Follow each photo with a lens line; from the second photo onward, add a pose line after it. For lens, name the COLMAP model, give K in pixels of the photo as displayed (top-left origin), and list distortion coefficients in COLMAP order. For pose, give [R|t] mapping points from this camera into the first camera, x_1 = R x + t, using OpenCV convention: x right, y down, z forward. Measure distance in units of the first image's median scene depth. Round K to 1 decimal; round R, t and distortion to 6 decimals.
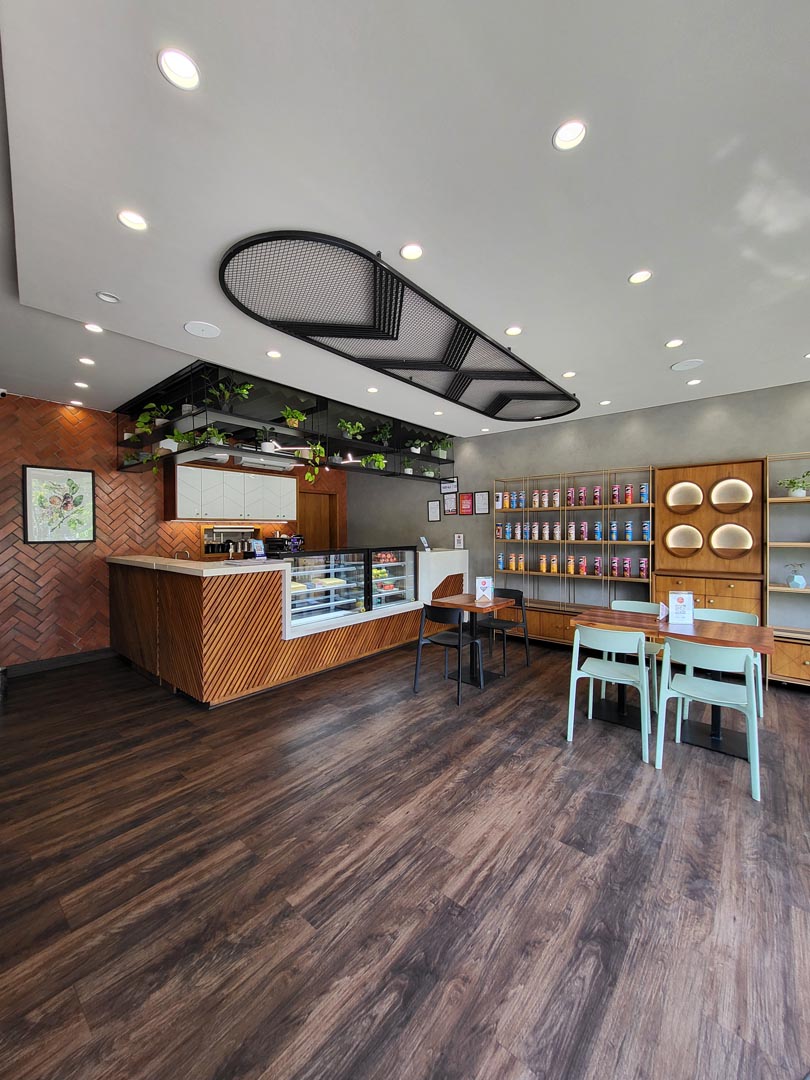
lens RADIAL K [[425.9, 0, 407.8], [0, 425.9, 534.9], [0, 0, 1]] dist [0.002521, 0.000171]
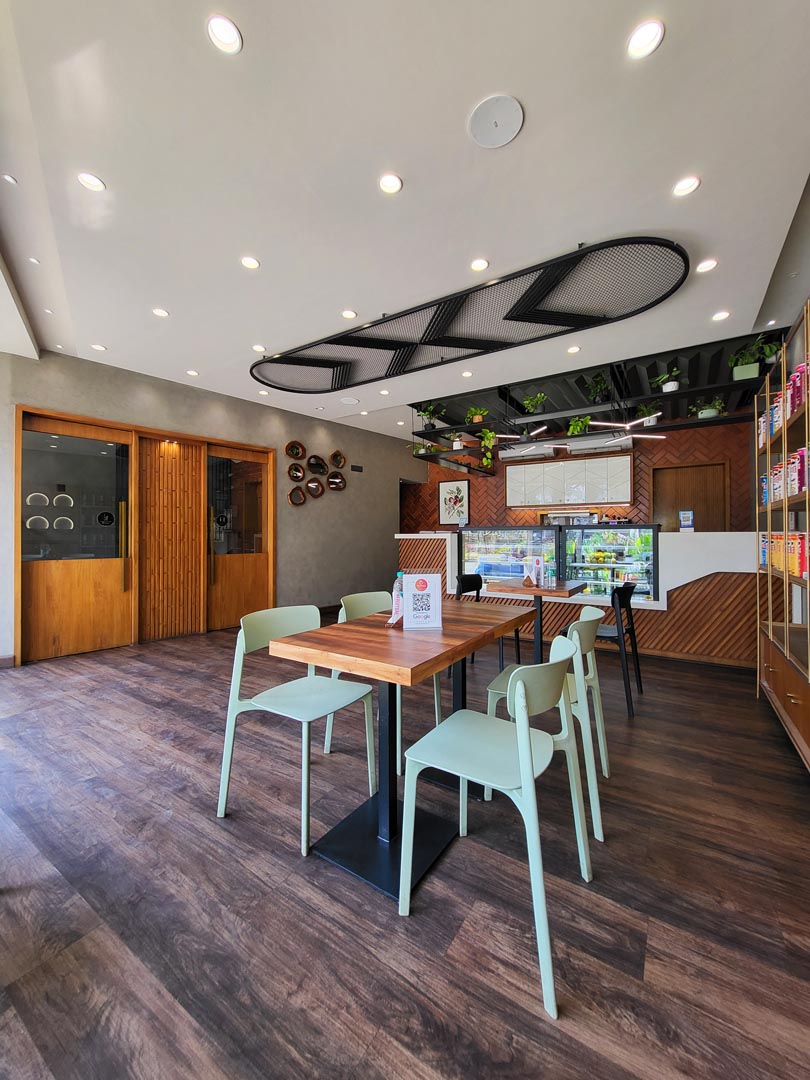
lens RADIAL K [[425.9, 0, 407.6], [0, 425.9, 535.5], [0, 0, 1]] dist [0.002521, 0.000171]
pose [[0.118334, 0.000465, -0.992974, 1.293026], [-0.010039, 0.999949, -0.000728, 0.097466], [0.992923, 0.010055, 0.118333, 0.960332]]
